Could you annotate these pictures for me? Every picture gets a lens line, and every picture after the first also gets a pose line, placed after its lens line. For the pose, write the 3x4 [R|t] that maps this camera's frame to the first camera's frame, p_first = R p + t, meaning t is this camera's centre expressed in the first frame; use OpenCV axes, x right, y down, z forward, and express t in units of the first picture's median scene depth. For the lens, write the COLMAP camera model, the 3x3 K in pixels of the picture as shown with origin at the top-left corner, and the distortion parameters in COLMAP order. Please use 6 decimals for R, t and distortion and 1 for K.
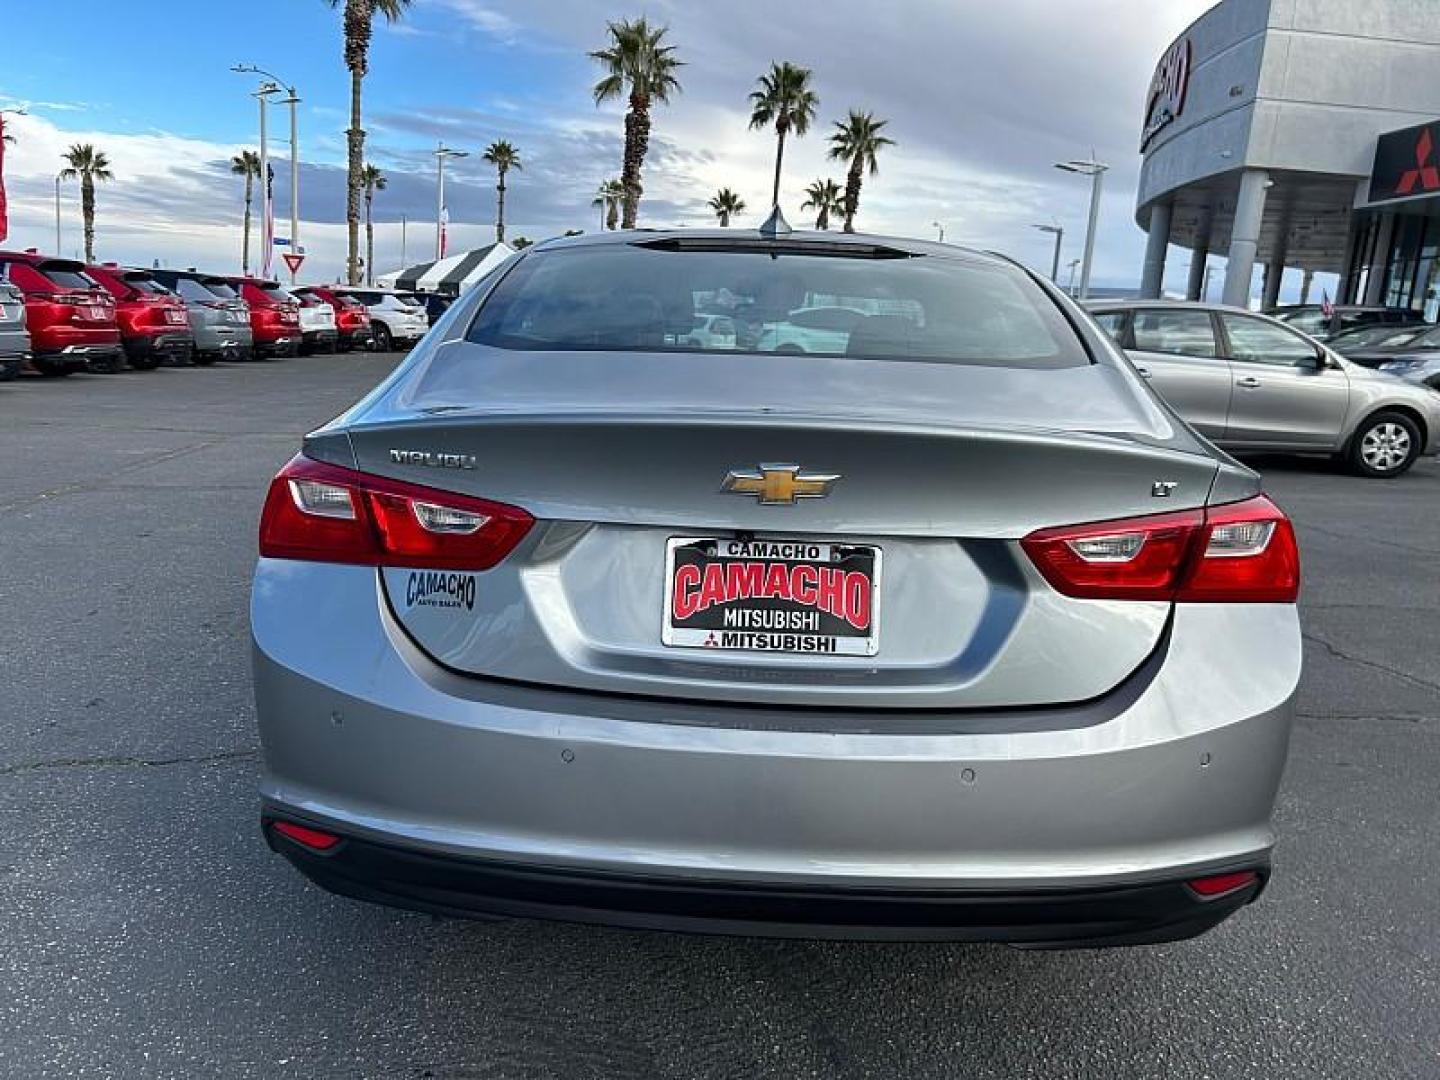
lens RADIAL K [[1096.7, 0, 710.2], [0, 1096.7, 550.5], [0, 0, 1]] dist [0.040900, -0.046623]
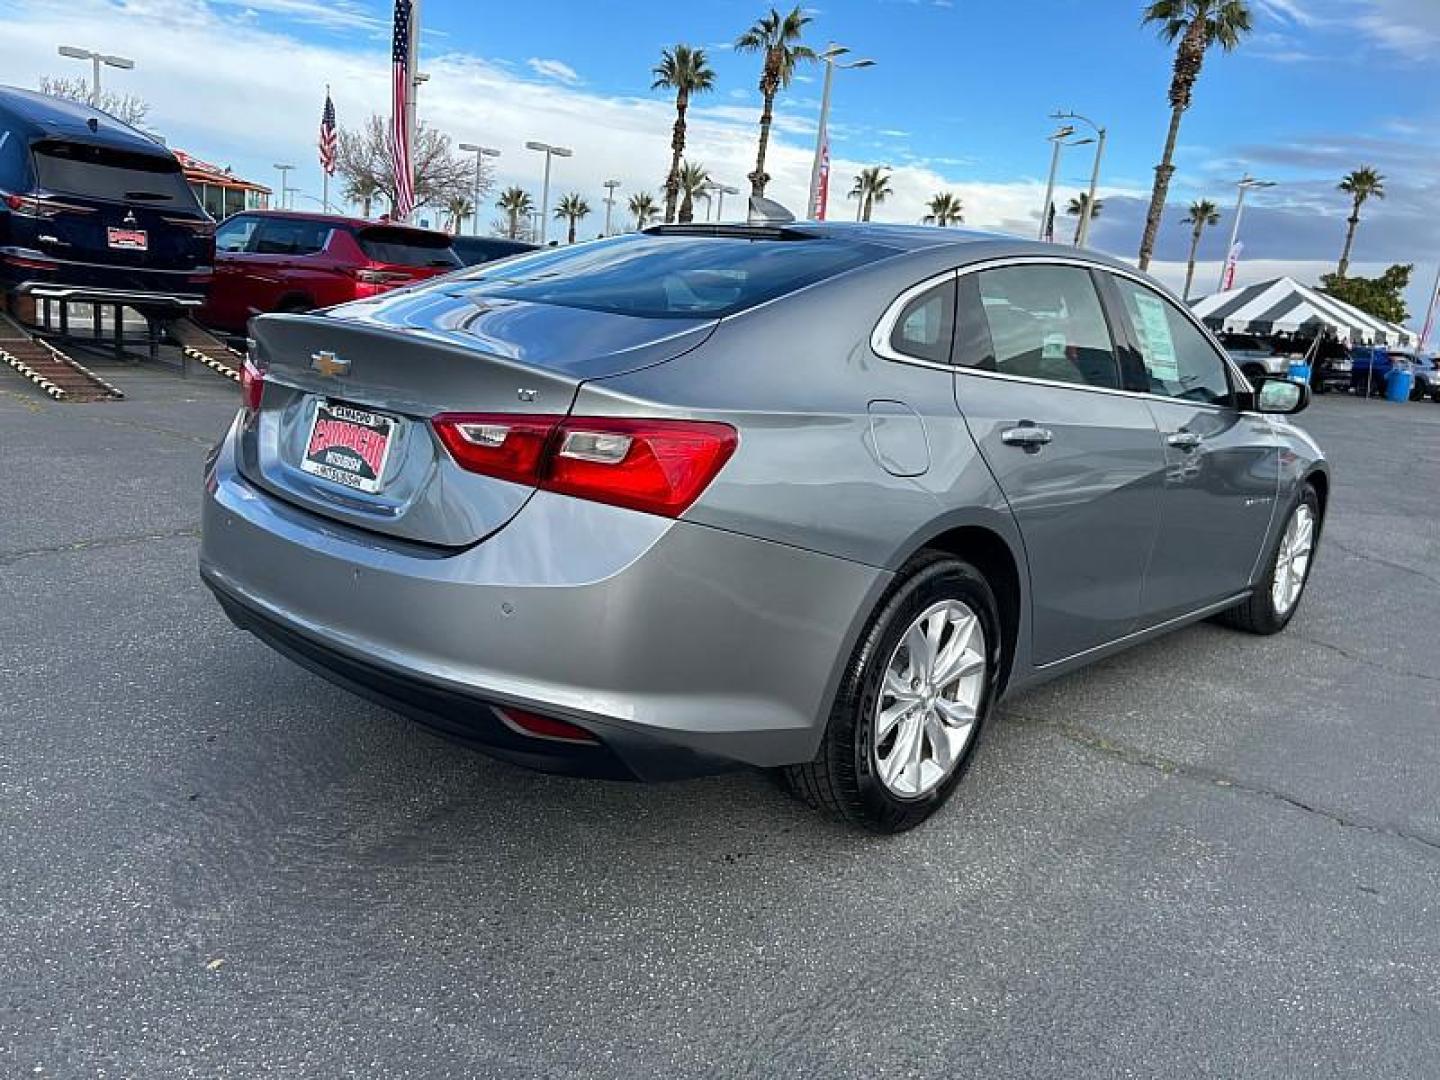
lens RADIAL K [[1096.7, 0, 708.3], [0, 1096.7, 552.4], [0, 0, 1]] dist [0.040900, -0.046623]
pose [[0.749290, 0.168606, -0.640420, 0.103657], [-0.189009, 0.981270, 0.037204, 0.002601], [0.634698, 0.093169, 0.767124, 0.013705]]
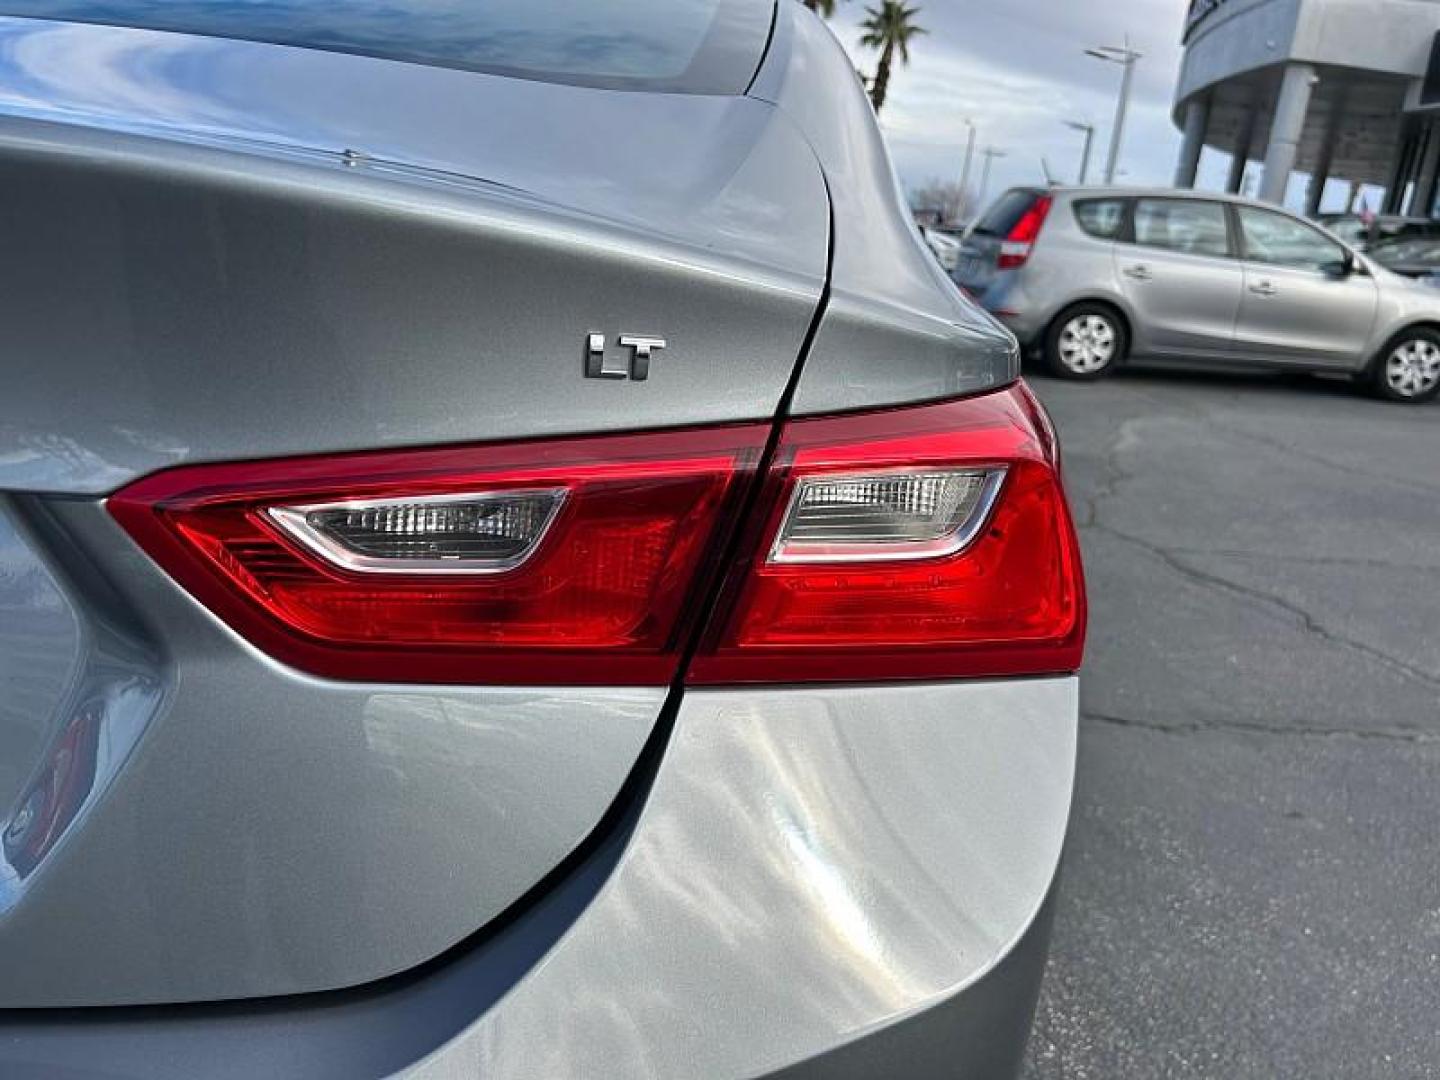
lens RADIAL K [[1096.7, 0, 730.4], [0, 1096.7, 537.5], [0, 0, 1]] dist [0.040900, -0.046623]
pose [[0.999337, 0.036385, -0.000875, 0.033001], [-0.036221, 0.996615, 0.073800, -0.002037], [0.003557, -0.073720, 0.997273, 0.050140]]
